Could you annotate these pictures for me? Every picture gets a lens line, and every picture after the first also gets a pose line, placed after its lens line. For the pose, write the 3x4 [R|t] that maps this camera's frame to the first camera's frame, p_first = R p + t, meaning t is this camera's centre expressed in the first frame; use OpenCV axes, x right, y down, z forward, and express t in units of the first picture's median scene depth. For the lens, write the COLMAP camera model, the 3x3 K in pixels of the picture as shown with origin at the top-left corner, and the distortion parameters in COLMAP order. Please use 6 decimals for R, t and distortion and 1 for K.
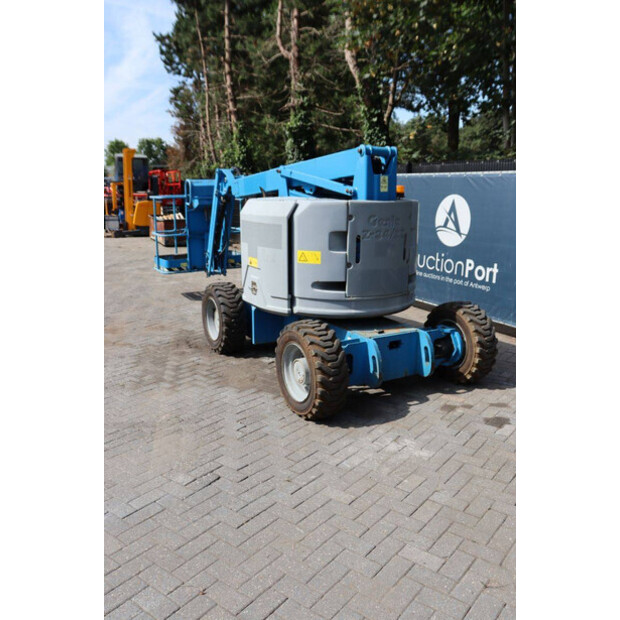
lens RADIAL K [[549.3, 0, 310.0], [0, 549.3, 310.0], [0, 0, 1]] dist [-0.156347, 0.173060]
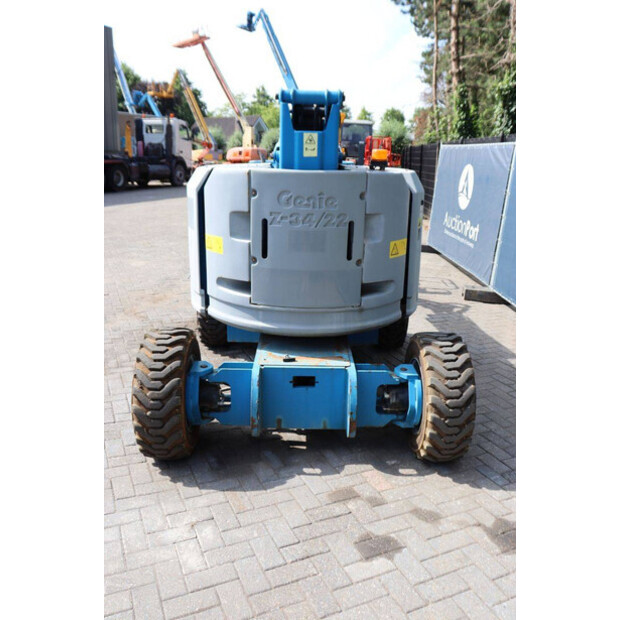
lens RADIAL K [[549.3, 0, 310.0], [0, 549.3, 310.0], [0, 0, 1]] dist [-0.156347, 0.173060]
pose [[0.881551, 0.146967, -0.448630, 0.441243], [-0.123584, 0.989011, 0.081149, -0.079600], [0.455626, -0.016094, 0.890026, 0.378178]]
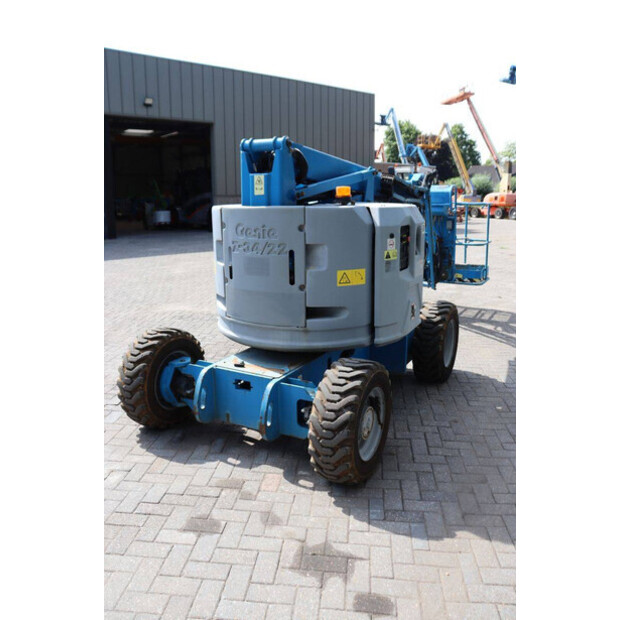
lens RADIAL K [[507.2, 0, 310.0], [0, 507.2, 310.0], [0, 0, 1]] dist [-0.166578, 0.129423]
pose [[0.530501, 0.181902, -0.827937, 0.773553], [-0.181506, 0.978428, 0.098666, -0.131192], [0.828024, 0.097933, 0.552073, 0.637280]]
